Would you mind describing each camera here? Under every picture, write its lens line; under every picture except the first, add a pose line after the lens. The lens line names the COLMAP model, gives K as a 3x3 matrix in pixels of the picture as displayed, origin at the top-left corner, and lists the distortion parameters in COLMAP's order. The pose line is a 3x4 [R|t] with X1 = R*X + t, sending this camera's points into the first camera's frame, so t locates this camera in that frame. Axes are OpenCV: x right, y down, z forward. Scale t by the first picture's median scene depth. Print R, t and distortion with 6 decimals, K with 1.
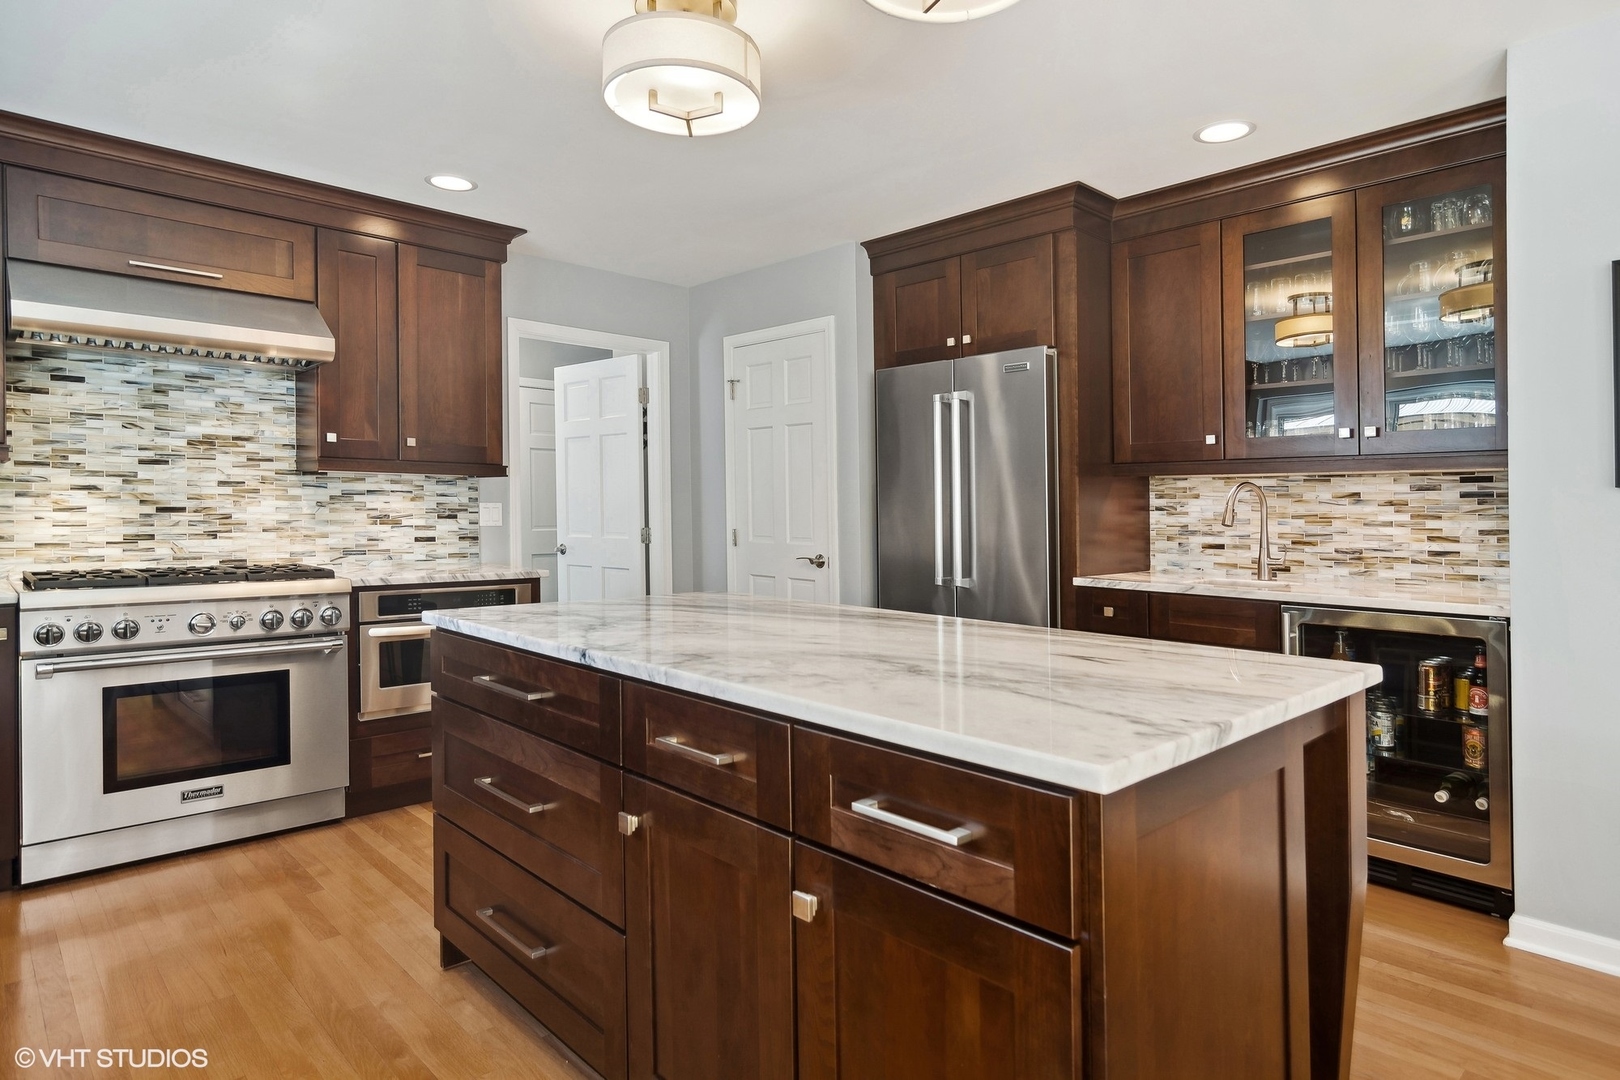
lens RADIAL K [[920.7, 0, 834.4], [0, 920.7, 514.7], [0, 0, 1]] dist [-0.005888, 0.005366]
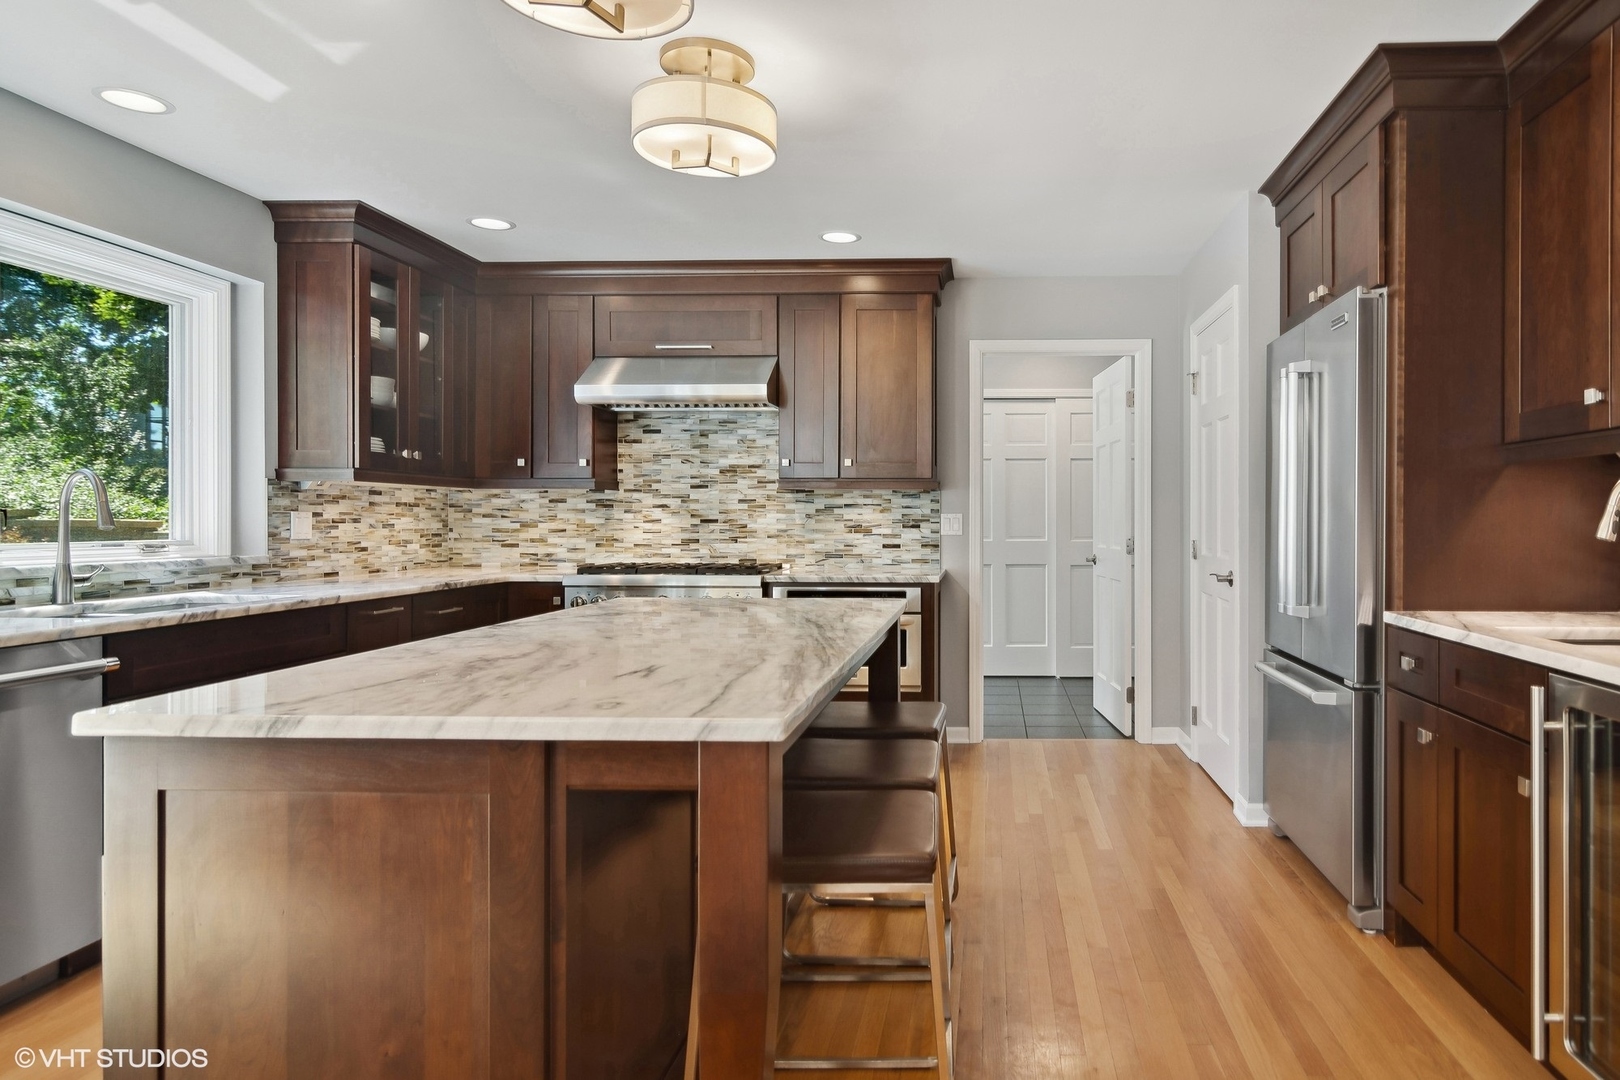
lens RADIAL K [[920.7, 0, 811.5], [0, 920.7, 524.0], [0, 0, 1]] dist [-0.005888, 0.005366]
pose [[0.692263, -0.002736, -0.721640, 0.363083], [0.001124, 0.999996, -0.002713, 0.002677], [0.721644, 0.001067, 0.692263, 0.157430]]
